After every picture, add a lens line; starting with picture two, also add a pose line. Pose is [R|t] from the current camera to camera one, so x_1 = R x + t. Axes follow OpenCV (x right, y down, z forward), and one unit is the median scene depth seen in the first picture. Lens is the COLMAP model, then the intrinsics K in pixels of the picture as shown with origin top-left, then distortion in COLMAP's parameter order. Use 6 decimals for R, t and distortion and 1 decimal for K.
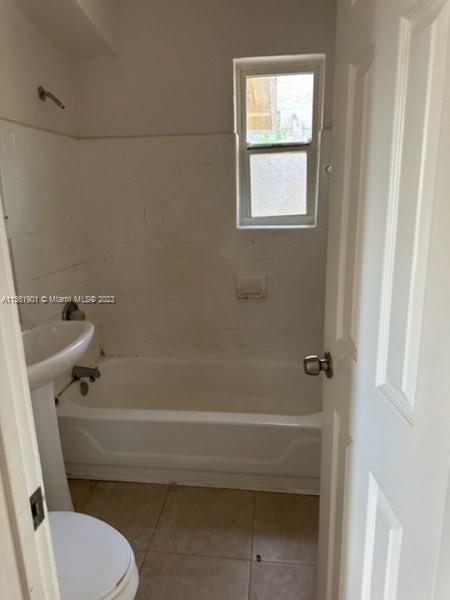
lens RADIAL K [[425.4, 0, 224.8], [0, 425.4, 285.8], [0, 0, 1]] dist [0.050714, -0.095379]
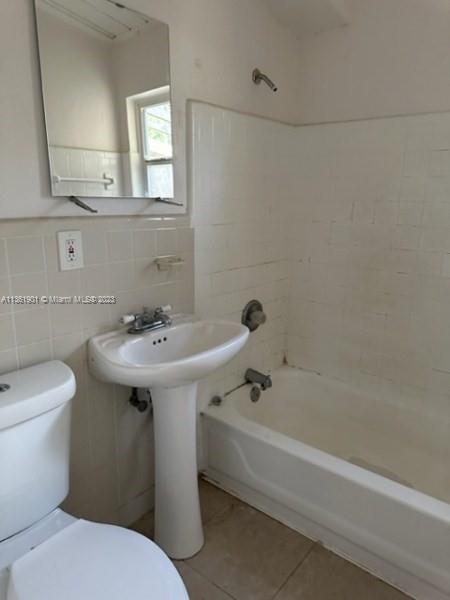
lens RADIAL K [[425.4, 0, 224.8], [0, 425.4, 285.8], [0, 0, 1]] dist [0.050714, -0.095379]
pose [[0.840465, 0.154112, -0.519489, 0.064122], [-0.156029, 0.986928, 0.040347, -0.021257], [0.518916, 0.047145, 0.853524, 0.164891]]
